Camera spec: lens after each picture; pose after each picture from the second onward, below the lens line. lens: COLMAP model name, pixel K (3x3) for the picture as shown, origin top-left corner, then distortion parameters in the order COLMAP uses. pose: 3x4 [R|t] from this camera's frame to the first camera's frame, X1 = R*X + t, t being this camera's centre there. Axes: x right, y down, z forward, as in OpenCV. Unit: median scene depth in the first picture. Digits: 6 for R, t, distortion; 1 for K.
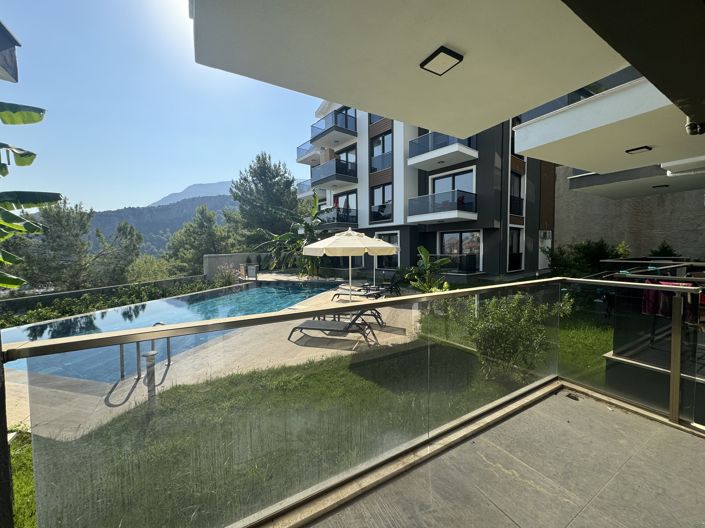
lens RADIAL K [[281.3, 0, 355.4], [0, 281.3, 262.8], [0, 0, 1]] dist [-0.002428, 0.000308]
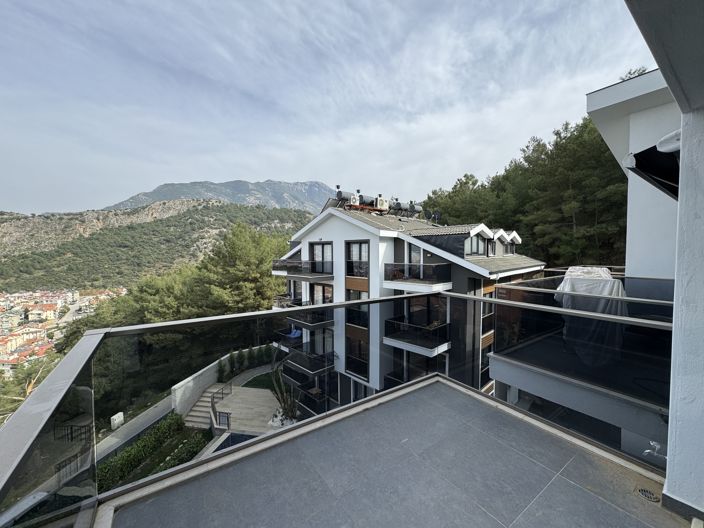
lens RADIAL K [[280.9, 0, 352.3], [0, 280.9, 263.4], [0, 0, 1]] dist [-0.002428, 0.000308]
pose [[0.995775, 0.003409, 0.091762, -0.018472], [-0.002590, 0.999956, -0.009048, -0.345115], [-0.091789, 0.008773, 0.995740, 0.001885]]
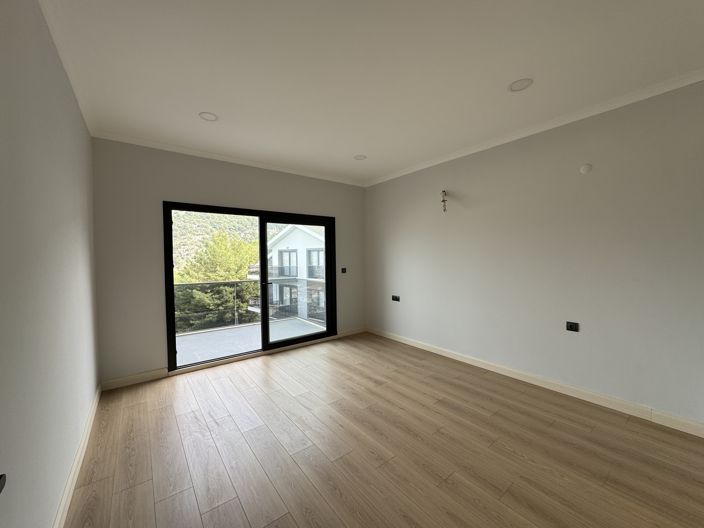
lens RADIAL K [[280.9, 0, 352.6], [0, 280.9, 262.7], [0, 0, 1]] dist [-0.002428, 0.000308]
pose [[0.990087, -0.006081, 0.140324, 0.071319], [0.010330, 0.999509, -0.029572, -0.338530], [-0.140075, 0.030728, 0.989664, -0.214279]]
